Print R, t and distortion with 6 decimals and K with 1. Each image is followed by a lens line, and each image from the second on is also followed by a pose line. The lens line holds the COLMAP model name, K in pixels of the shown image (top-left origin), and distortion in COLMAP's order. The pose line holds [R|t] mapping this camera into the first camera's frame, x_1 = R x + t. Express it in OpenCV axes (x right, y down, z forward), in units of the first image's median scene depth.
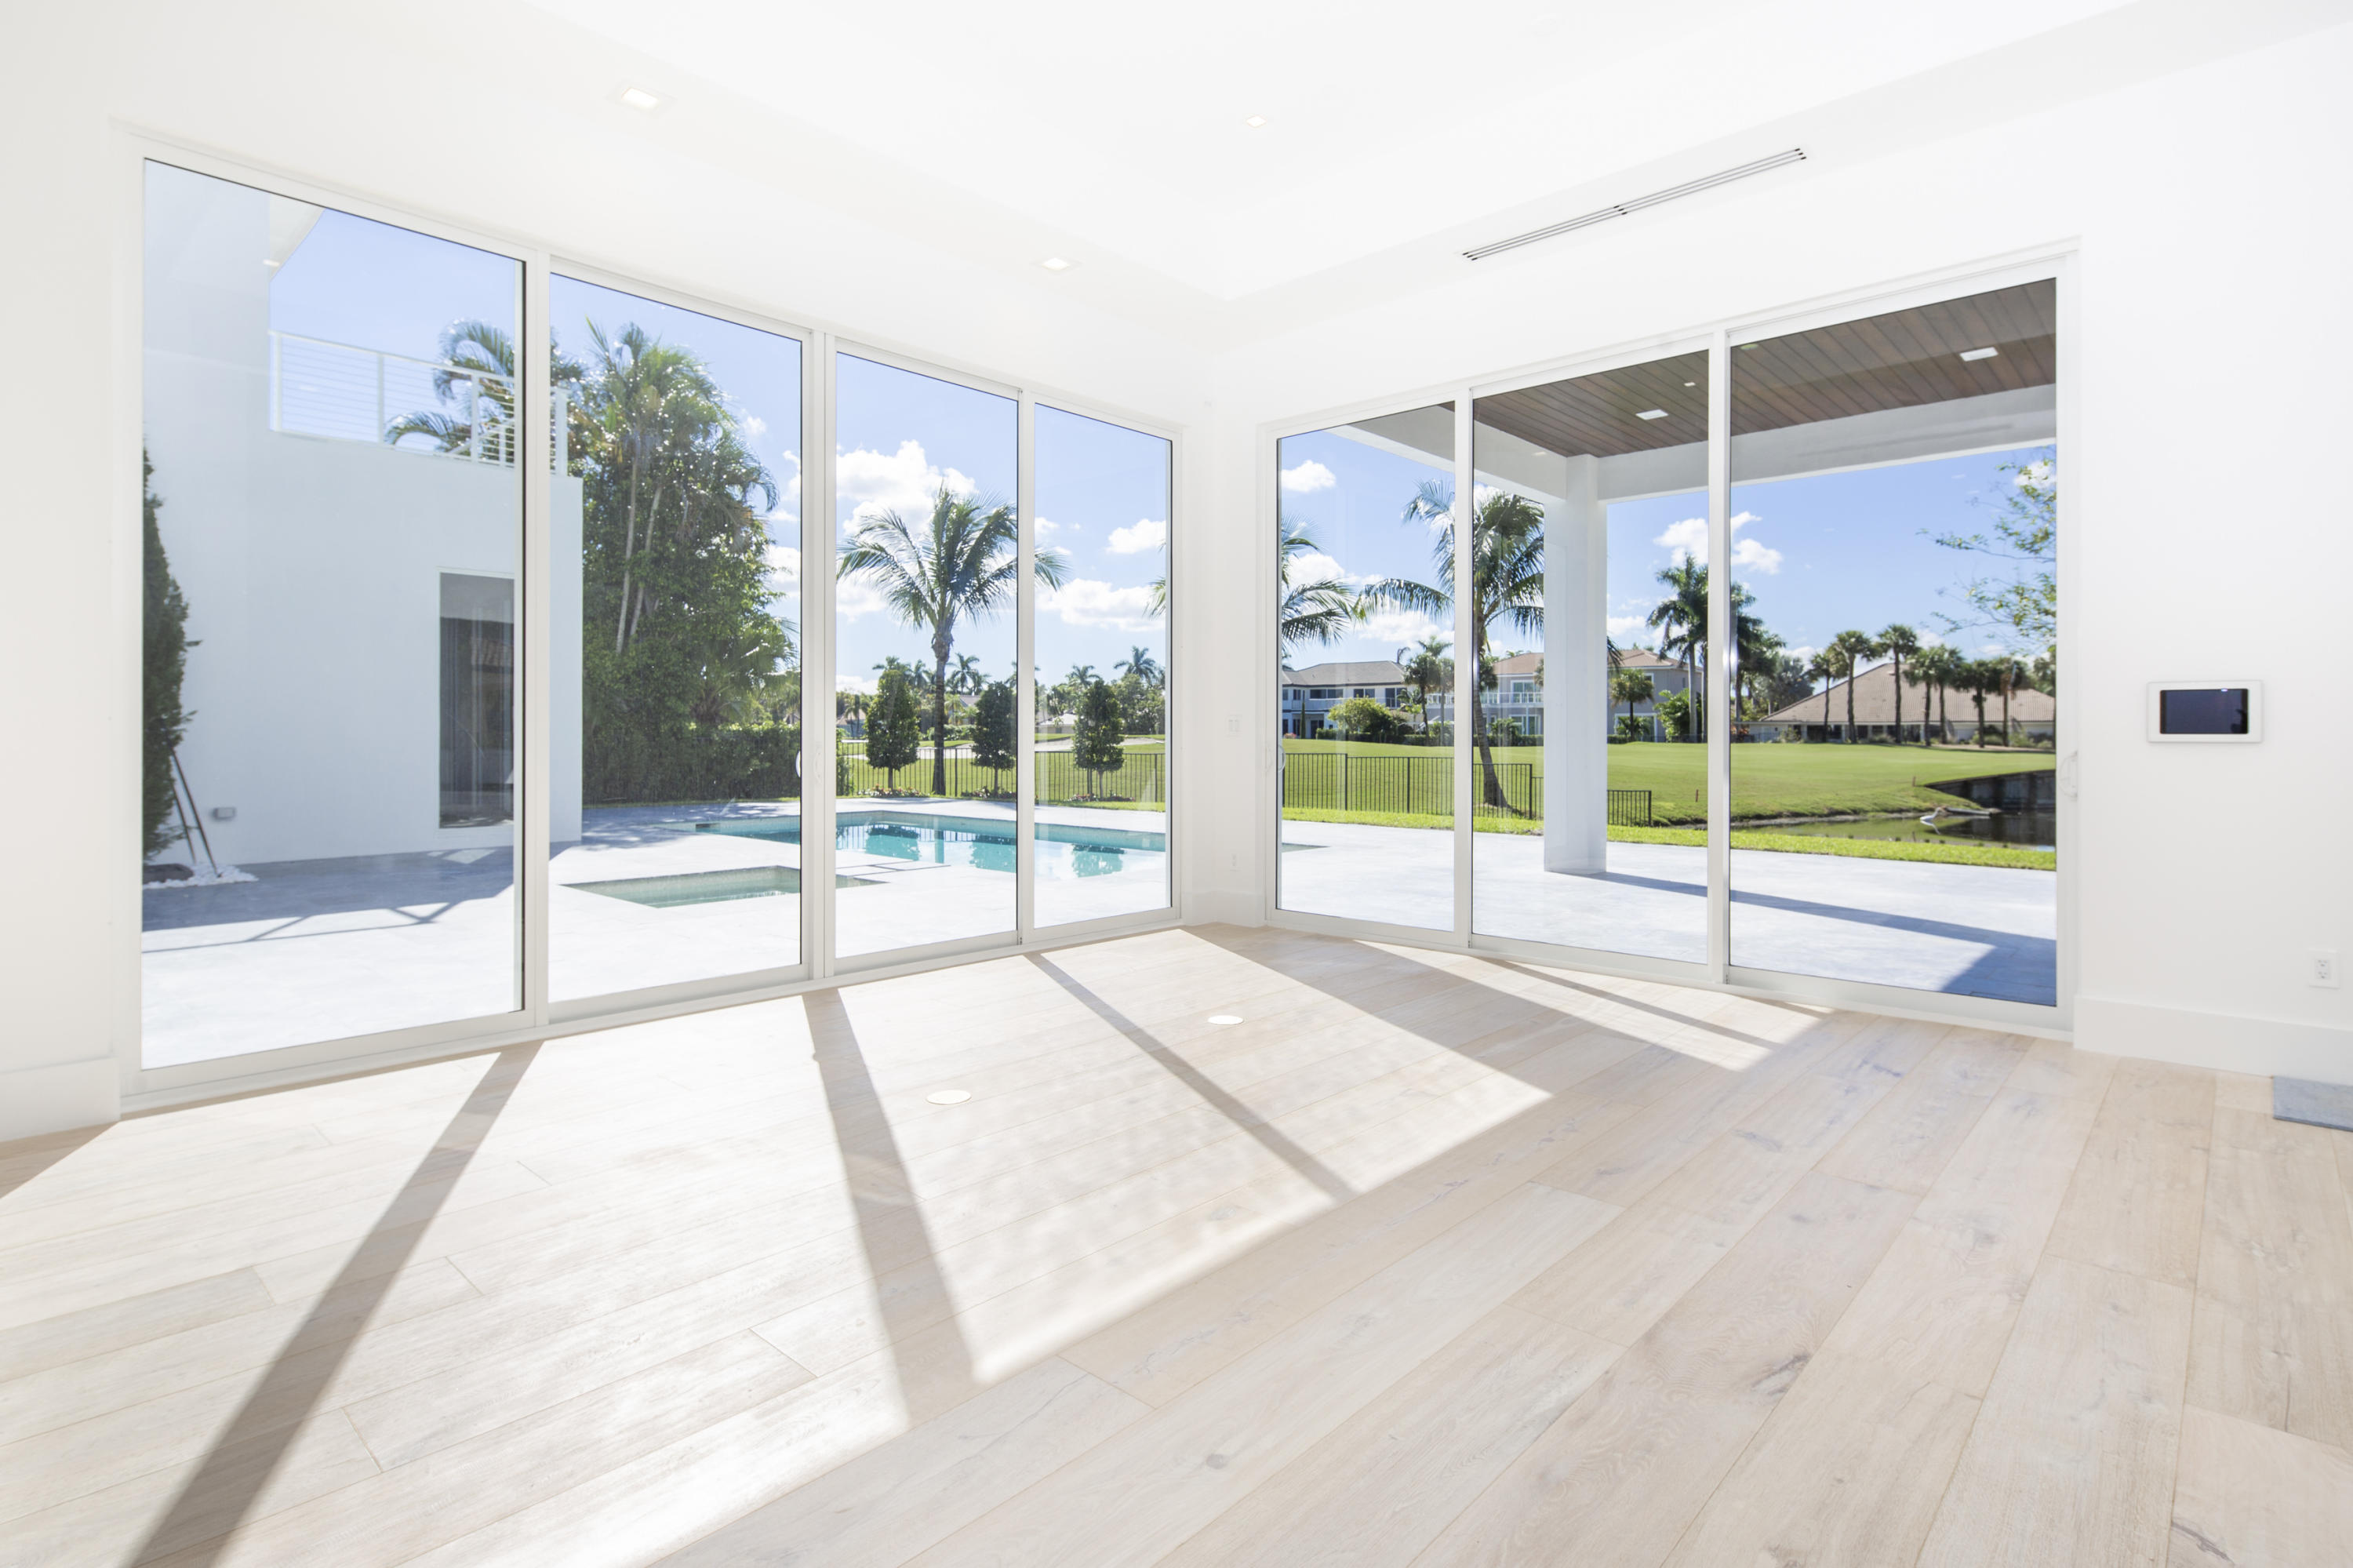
lens RADIAL K [[1143.8, 0, 1177.8], [0, 1143.8, 726.6], [0, 0, 1]] dist [0.000094, -0.000074]
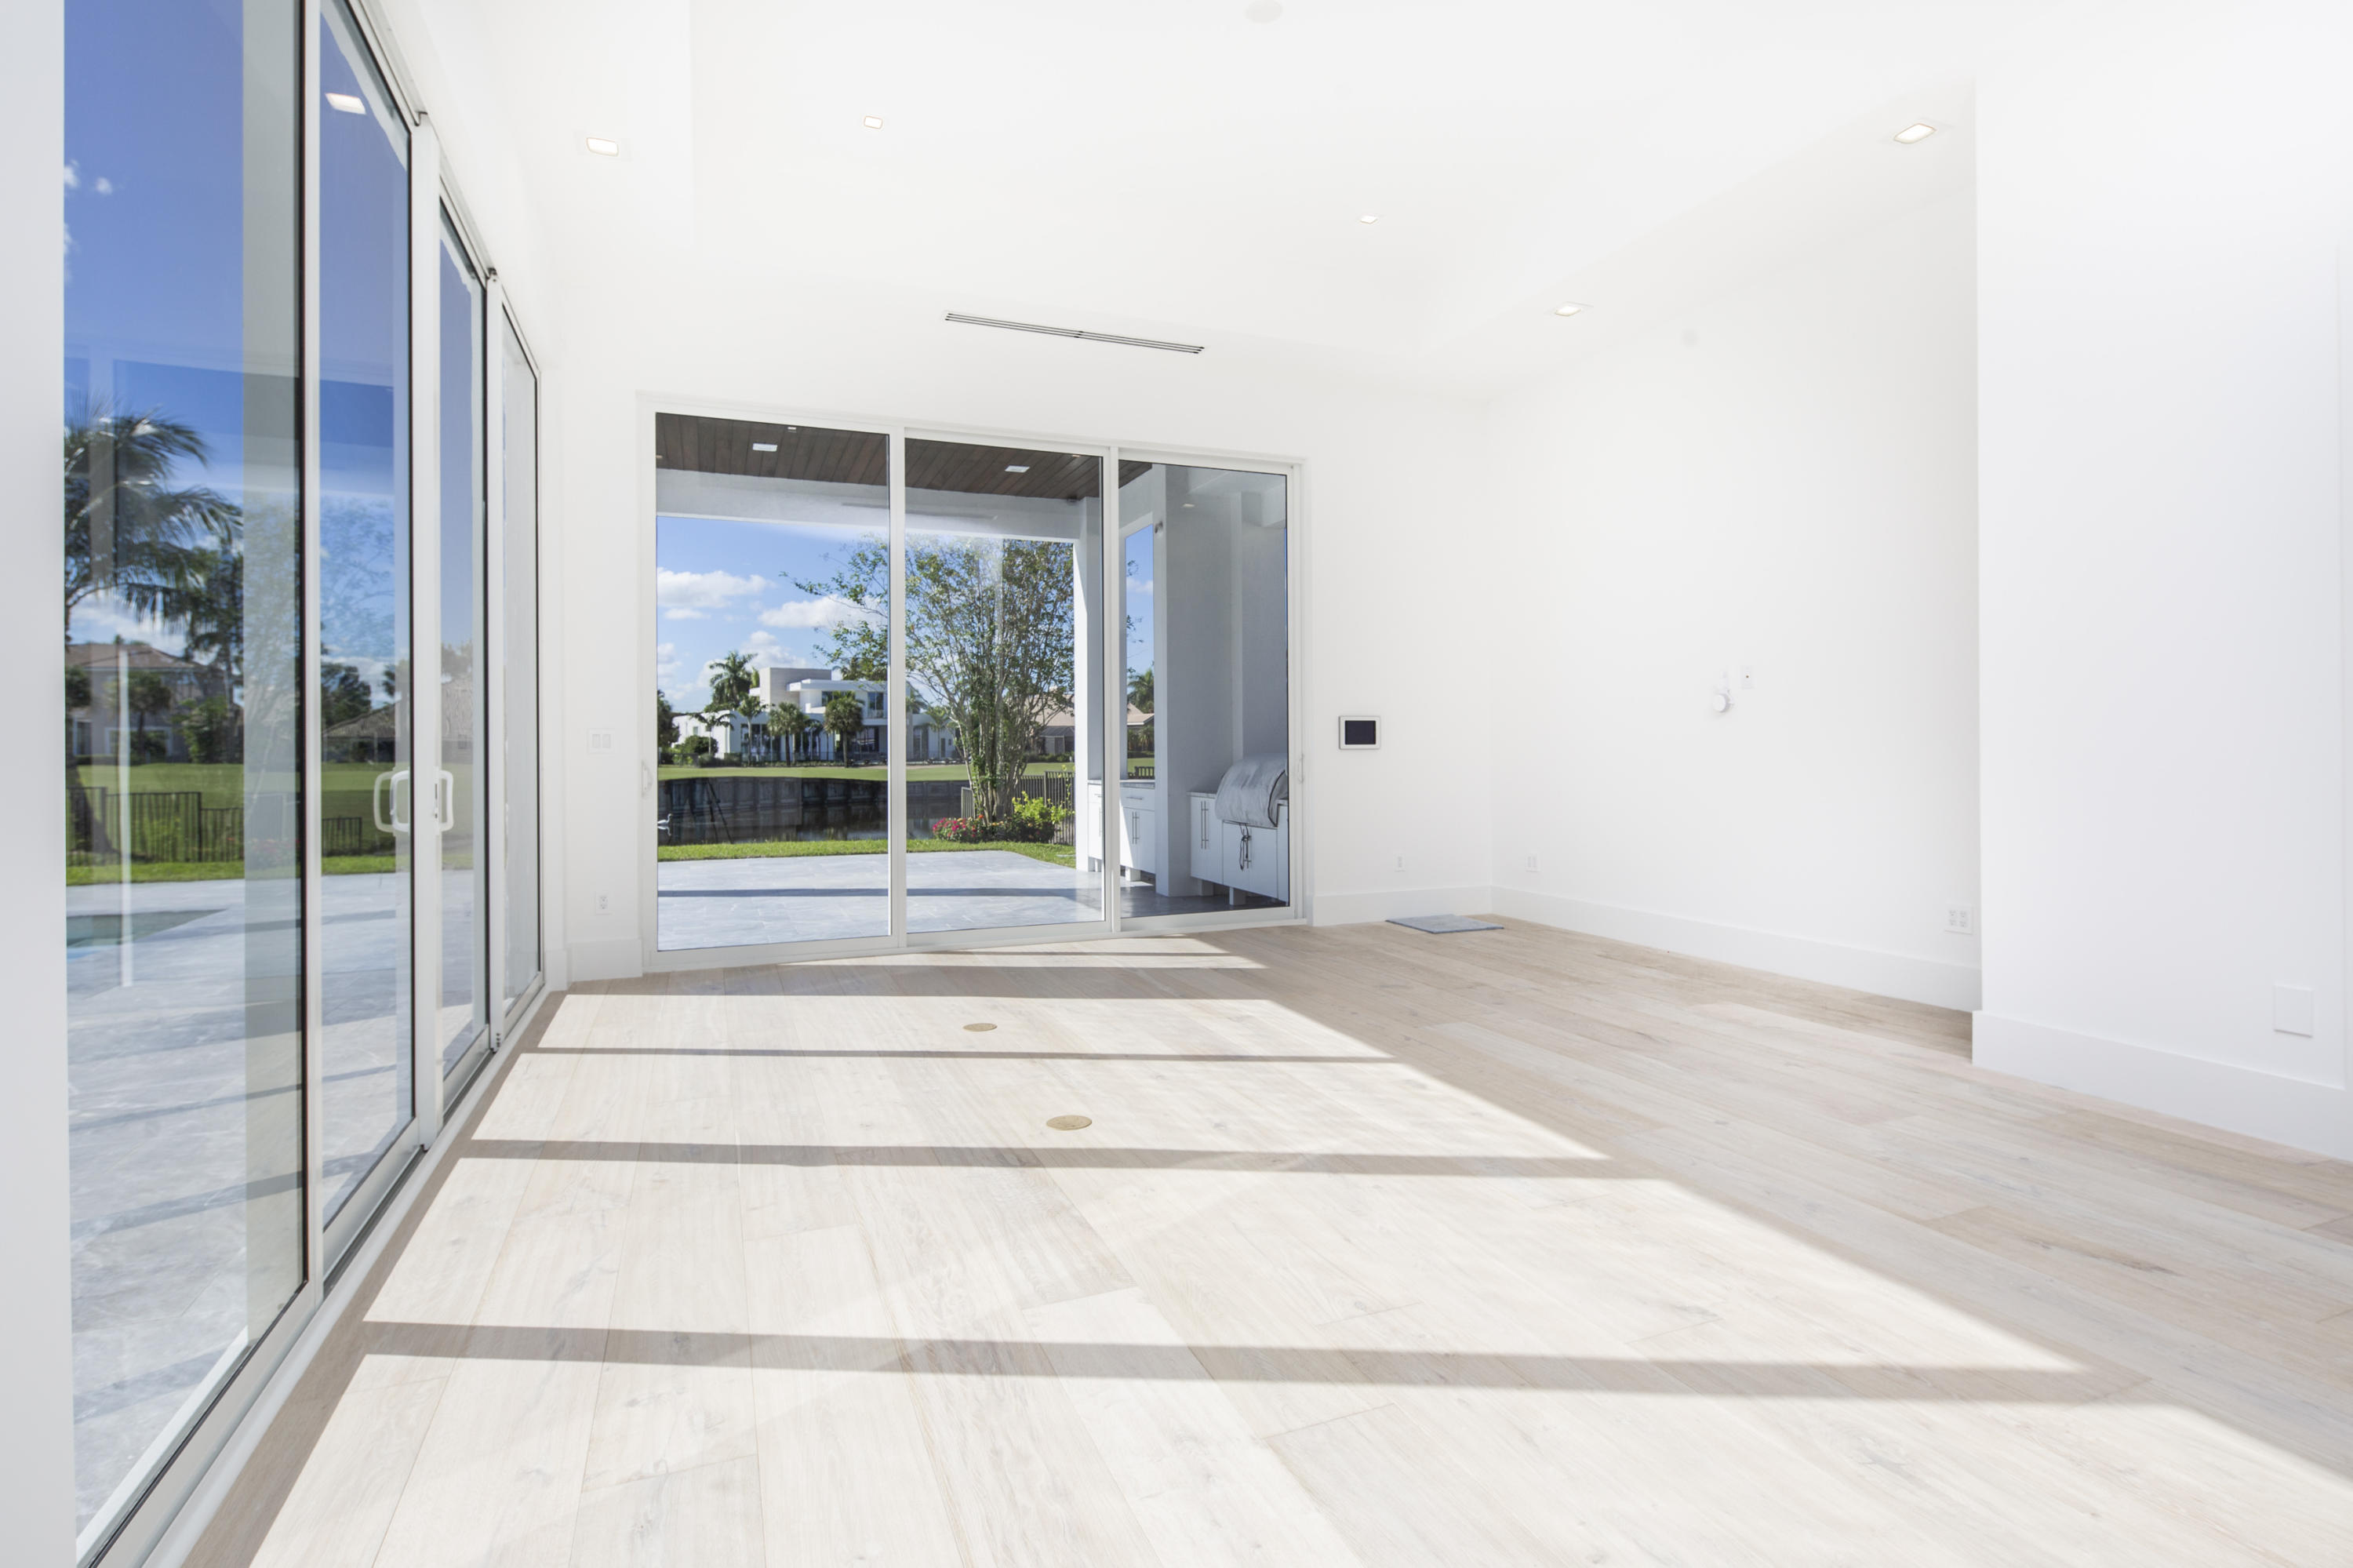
lens RADIAL K [[1187.8, 0, 1178.2], [0, 1187.8, 740.1], [0, 0, 1]] dist [0.022195, -0.000002]
pose [[0.424652, -0.000145, 0.905356, -0.660572], [0.004027, 0.999990, -0.001729, 0.001062], [-0.905348, 0.004380, 0.424649, 0.296995]]
